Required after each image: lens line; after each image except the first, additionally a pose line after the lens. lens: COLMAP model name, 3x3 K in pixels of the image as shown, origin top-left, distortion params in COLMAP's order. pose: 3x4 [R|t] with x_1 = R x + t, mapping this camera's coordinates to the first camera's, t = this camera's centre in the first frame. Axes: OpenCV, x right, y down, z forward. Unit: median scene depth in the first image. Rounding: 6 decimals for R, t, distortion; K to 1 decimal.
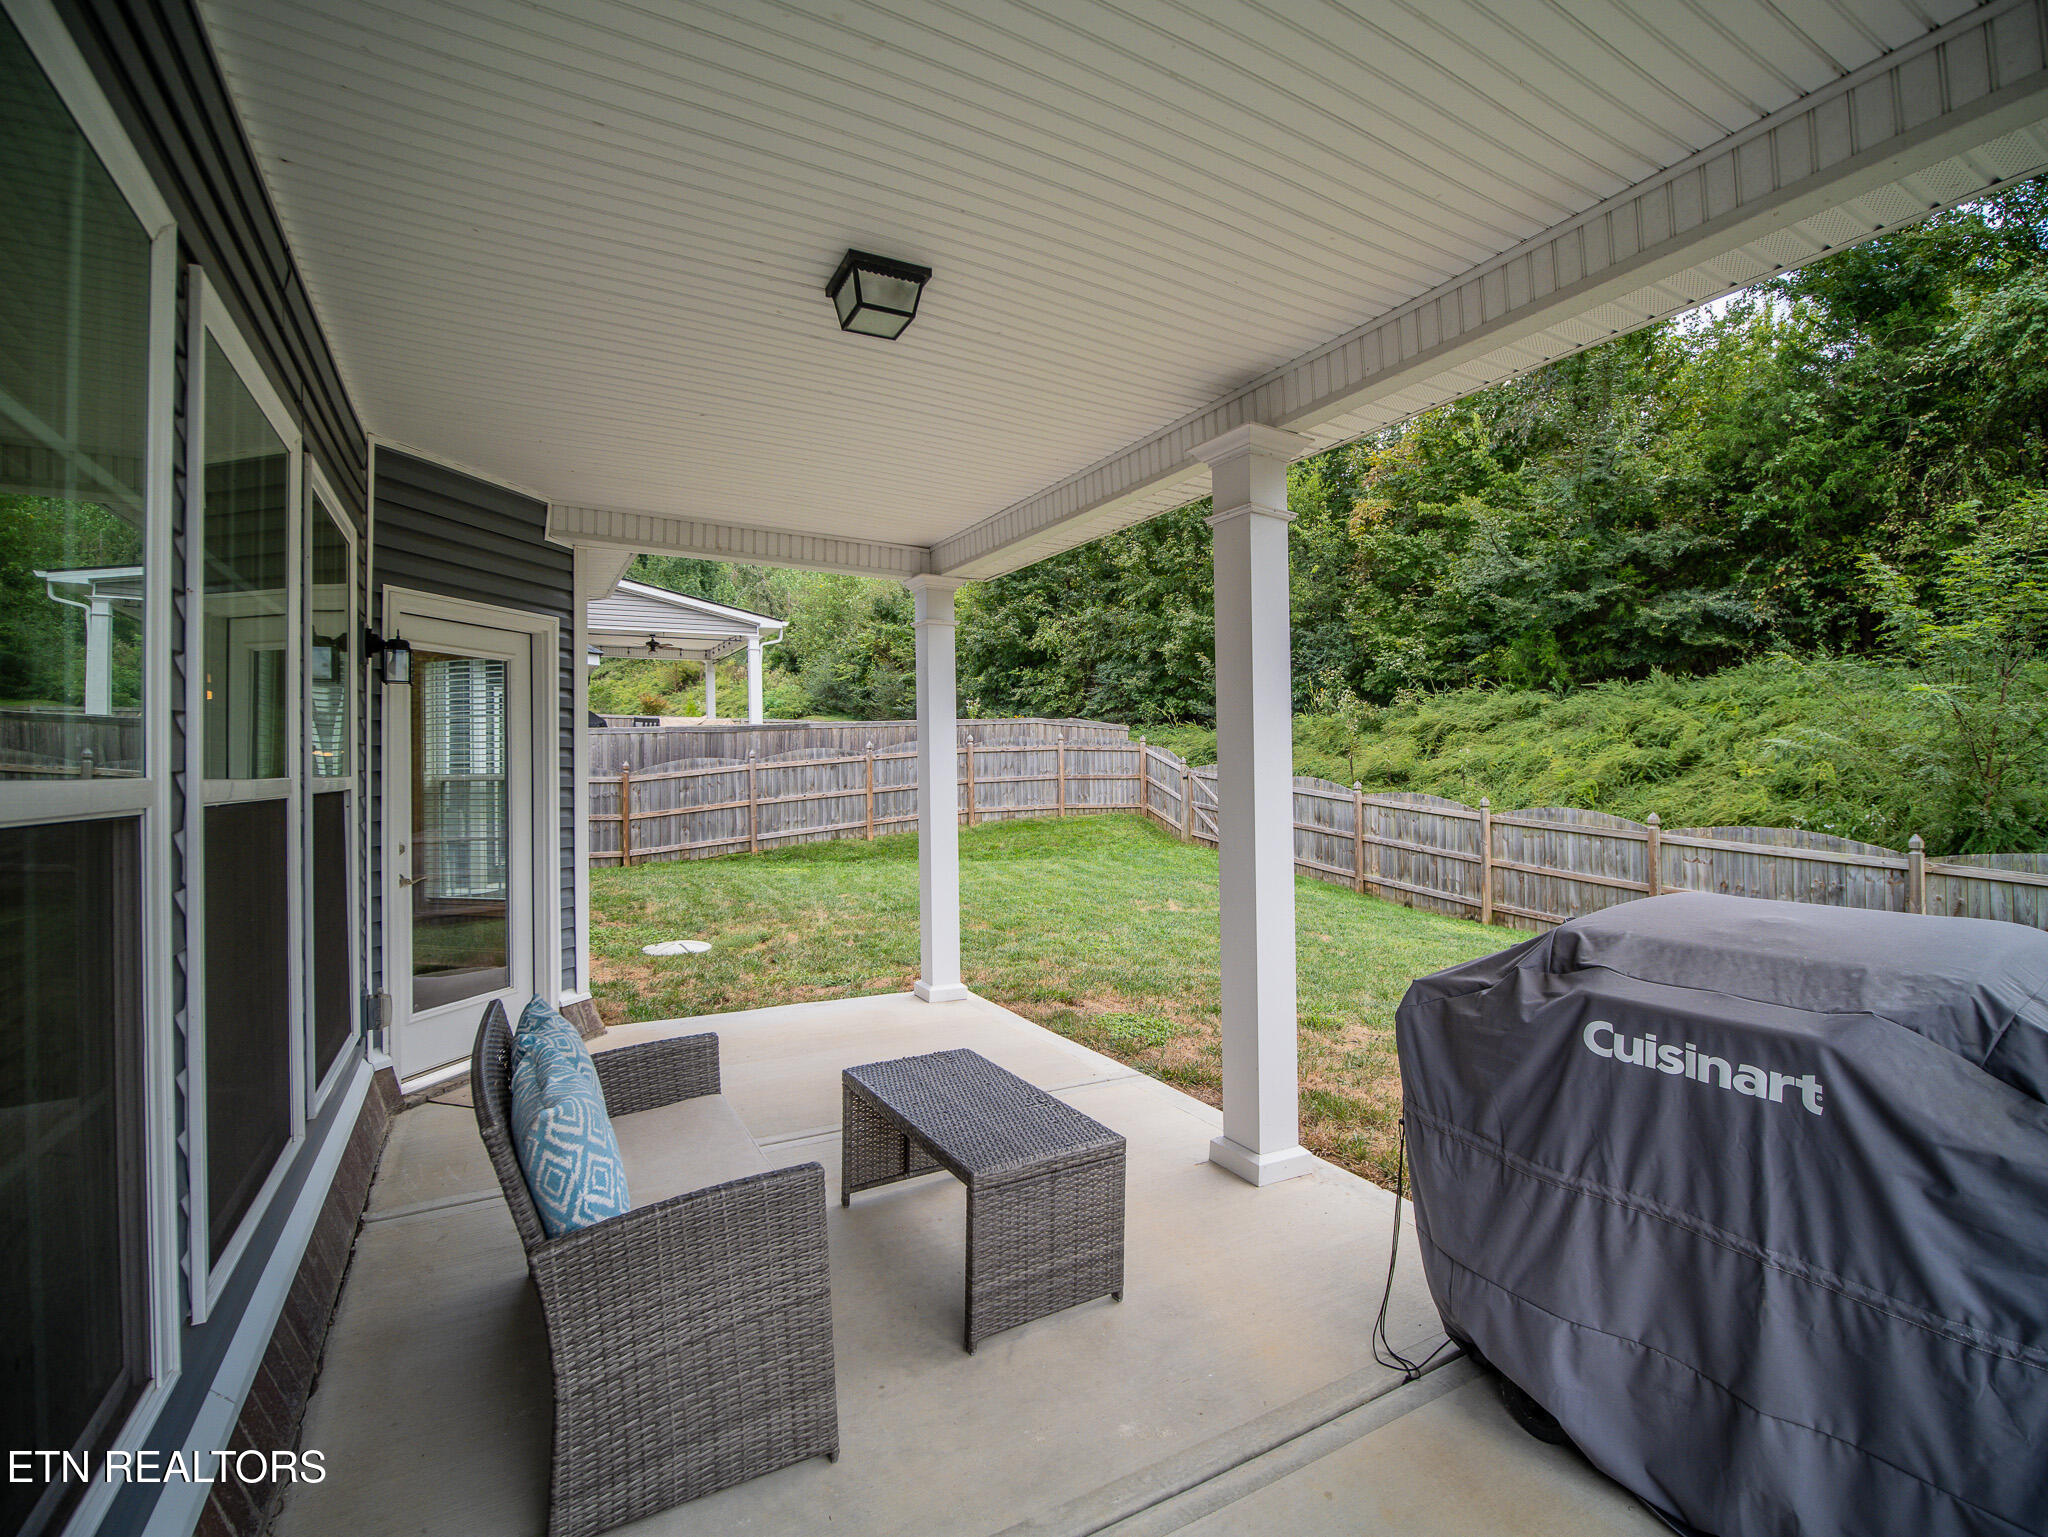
lens RADIAL K [[915.0, 0, 1027.1], [0, 915.0, 758.7], [0, 0, 1]] dist [-0.012669, -0.002855]
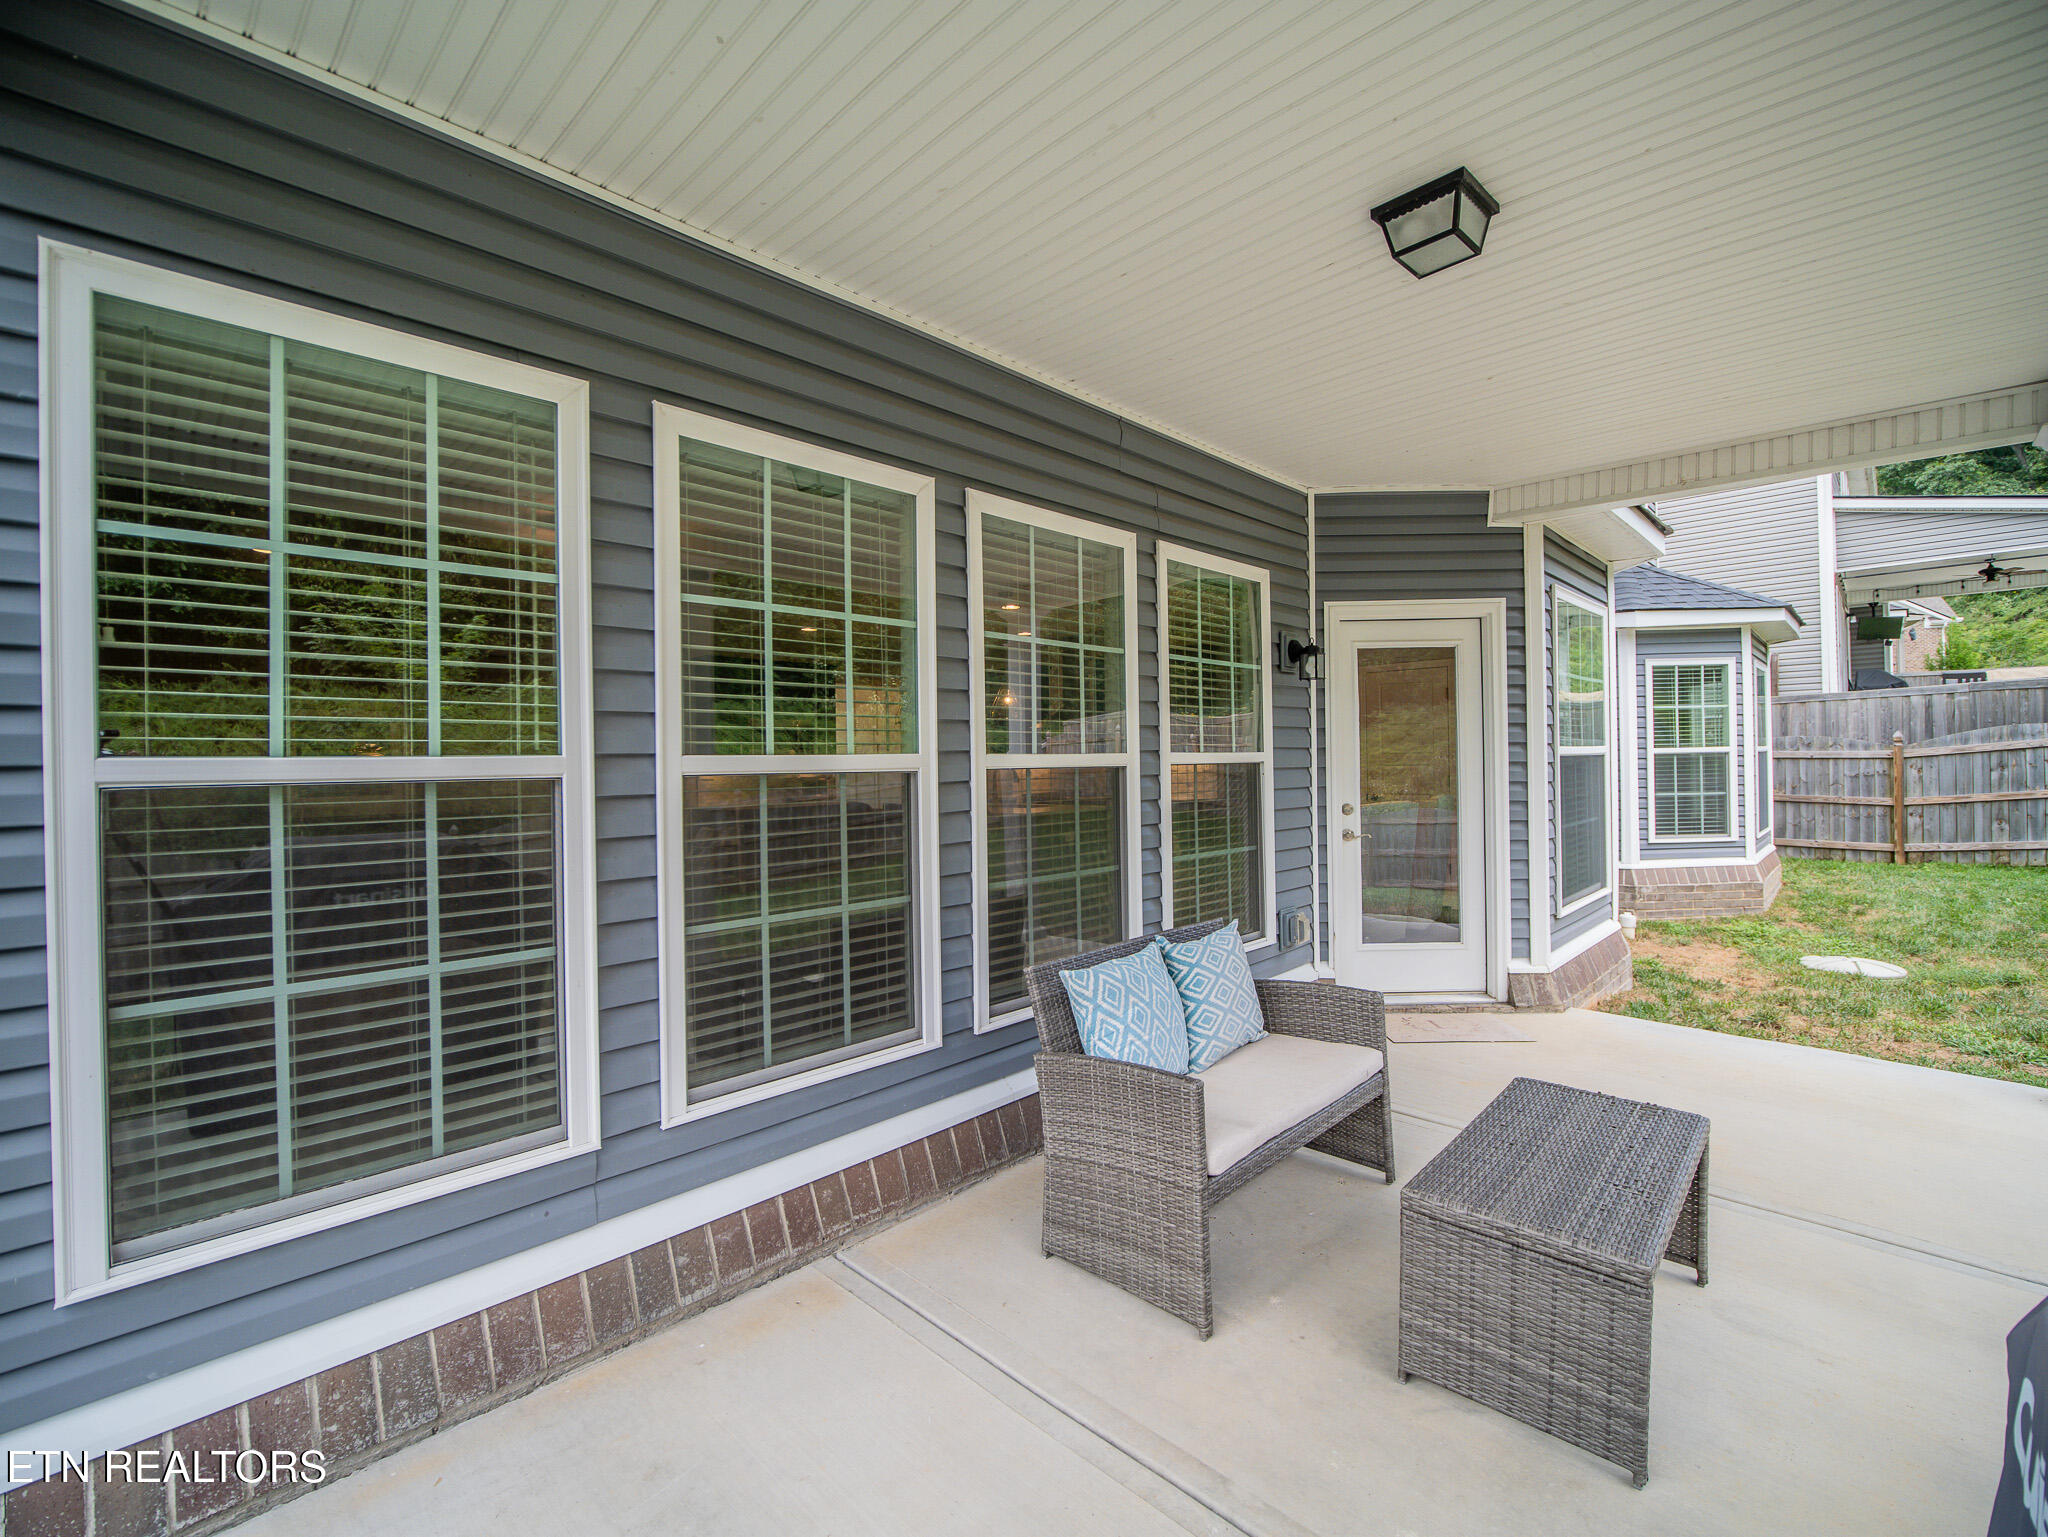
lens RADIAL K [[915.0, 0, 1027.1], [0, 915.0, 758.7], [0, 0, 1]] dist [-0.012669, -0.002855]
pose [[0.275744, 0.005121, -0.961218, 0.101022], [0.022013, 0.999690, 0.011641, 0.001197], [0.960979, -0.024370, 0.275546, 0.057229]]
